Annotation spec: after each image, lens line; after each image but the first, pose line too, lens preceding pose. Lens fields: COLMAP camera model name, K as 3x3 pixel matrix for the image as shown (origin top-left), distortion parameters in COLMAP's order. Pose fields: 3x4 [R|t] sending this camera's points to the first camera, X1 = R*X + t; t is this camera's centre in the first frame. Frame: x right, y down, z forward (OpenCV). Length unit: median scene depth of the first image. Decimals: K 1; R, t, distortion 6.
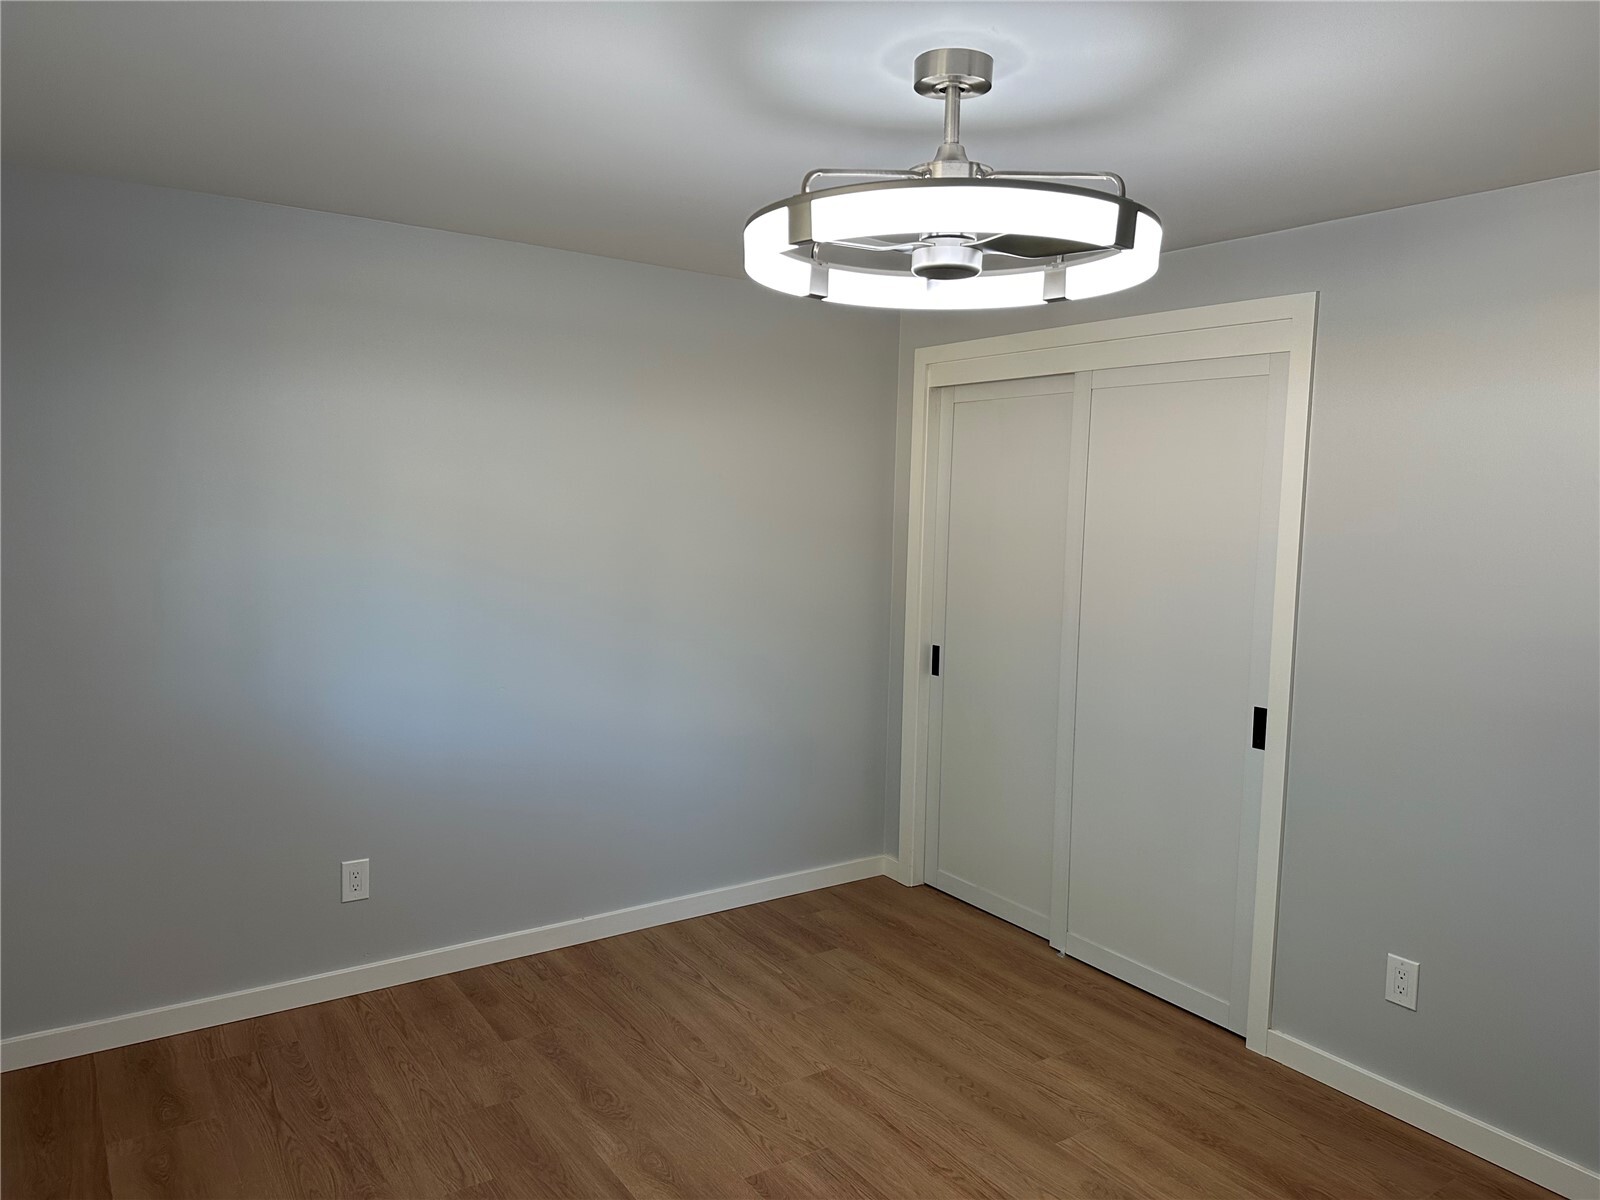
lens RADIAL K [[1146.0, 0, 800.0], [0, 1146.0, 570.8], [0, 0, 1]] dist [-0.011922, -0.000466]
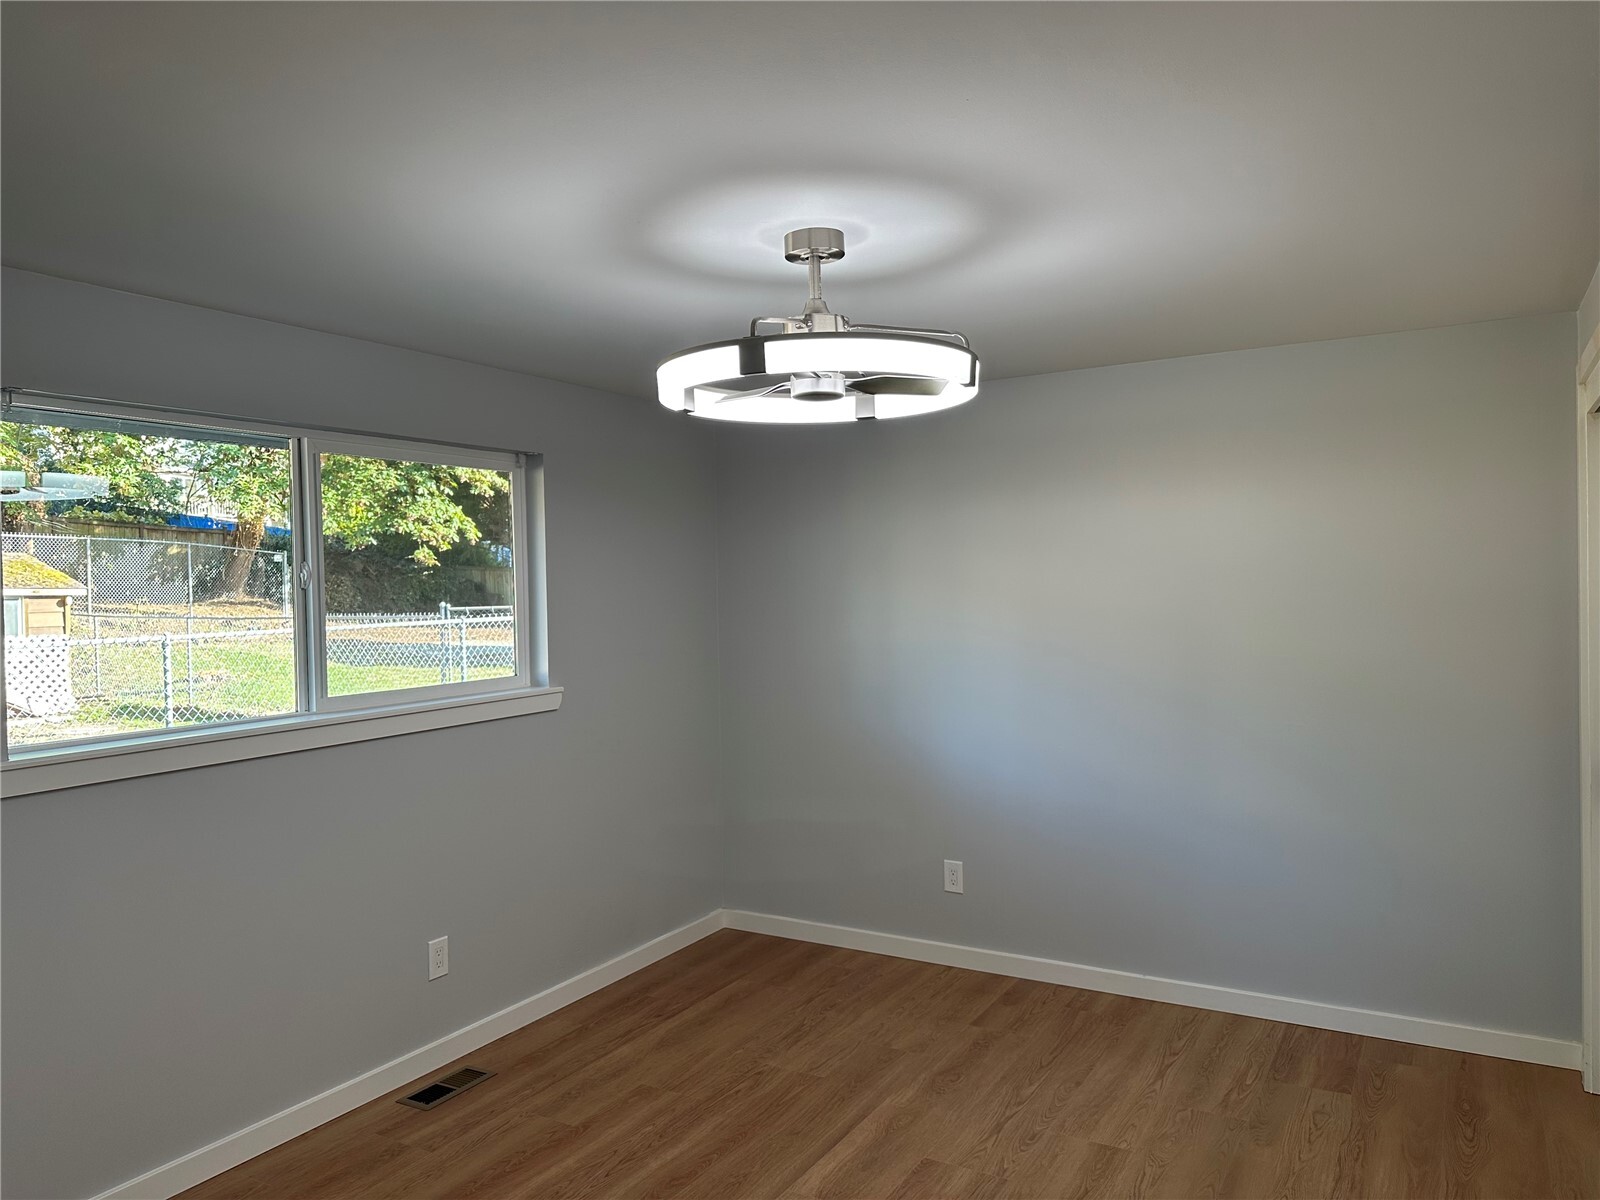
lens RADIAL K [[1143.6, 0, 800.0], [0, 1143.6, 600.0], [0, 0, 1]] dist [-0.044550, 0.000650]
pose [[0.462220, 0.014369, -0.886649, 0.724725], [-0.062960, 0.997877, -0.016650, -0.011834], [0.884527, 0.063519, 0.462144, 0.243300]]
